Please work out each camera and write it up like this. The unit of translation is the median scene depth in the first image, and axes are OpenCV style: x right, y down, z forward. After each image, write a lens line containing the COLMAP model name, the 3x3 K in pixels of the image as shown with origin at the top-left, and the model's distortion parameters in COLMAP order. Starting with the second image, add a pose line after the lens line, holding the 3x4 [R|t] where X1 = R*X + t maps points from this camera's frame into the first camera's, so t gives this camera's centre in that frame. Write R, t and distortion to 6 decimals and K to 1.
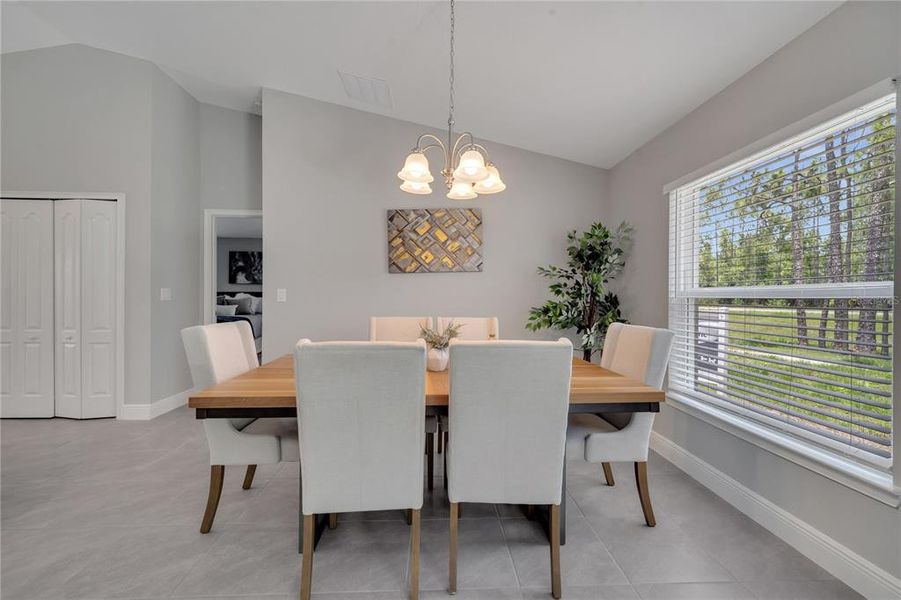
lens RADIAL K [[366.2, 0, 447.1], [0, 366.2, 297.7], [0, 0, 1]] dist [0.003561, -0.000616]
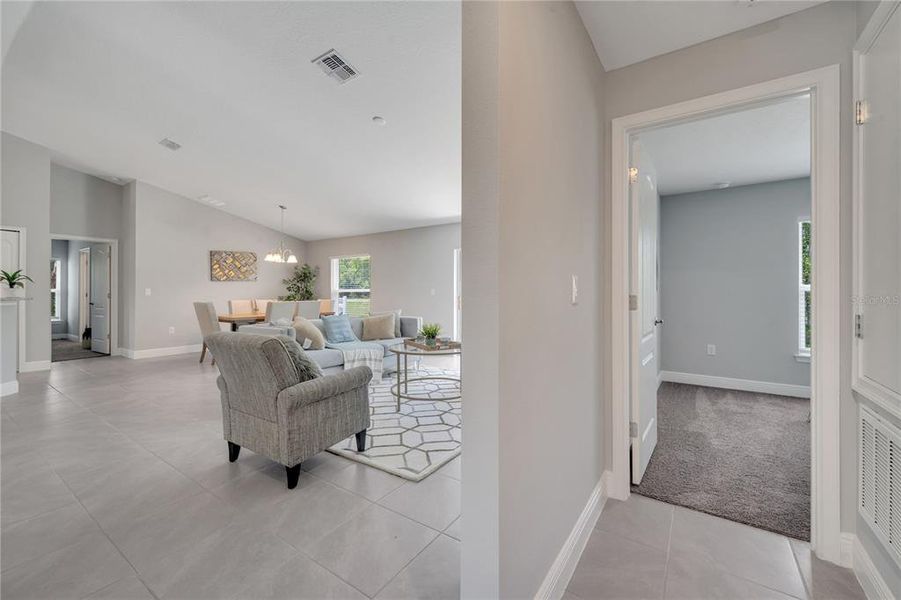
lens RADIAL K [[366.2, 0, 446.4], [0, 366.2, 293.9], [0, 0, 1]] dist [0.003561, -0.000616]
pose [[0.606111, -0.012329, 0.795285, -1.002286], [0.010196, 0.999918, 0.007730, 0.001675], [-0.795315, 0.003424, 0.606187, -1.305708]]
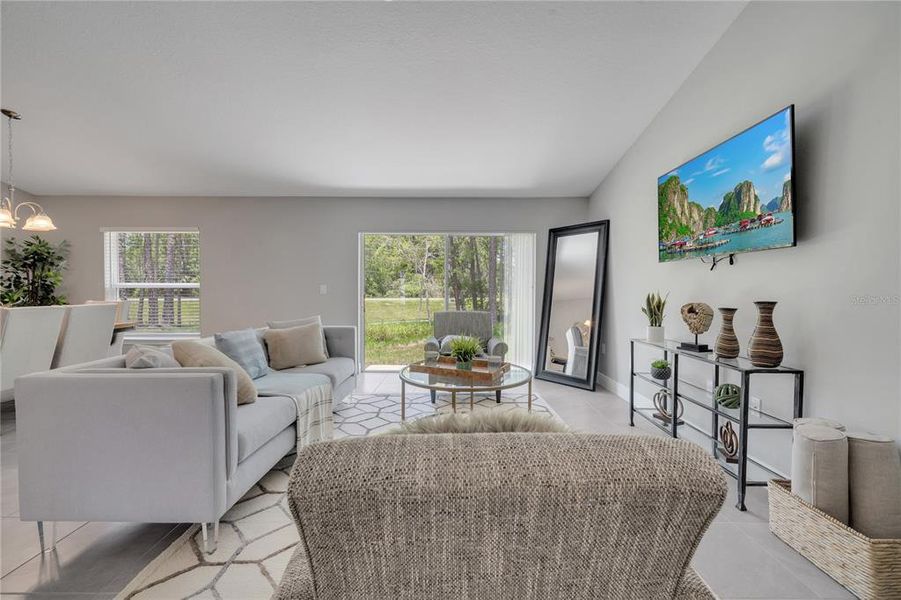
lens RADIAL K [[366.2, 0, 454.9], [0, 366.2, 296.4], [0, 0, 1]] dist [0.003561, -0.000616]
pose [[0.053426, -0.027661, 0.998189, -0.886733], [0.001545, 0.999617, 0.027618, -0.003210], [-0.998571, 0.000067, 0.053449, -0.670645]]
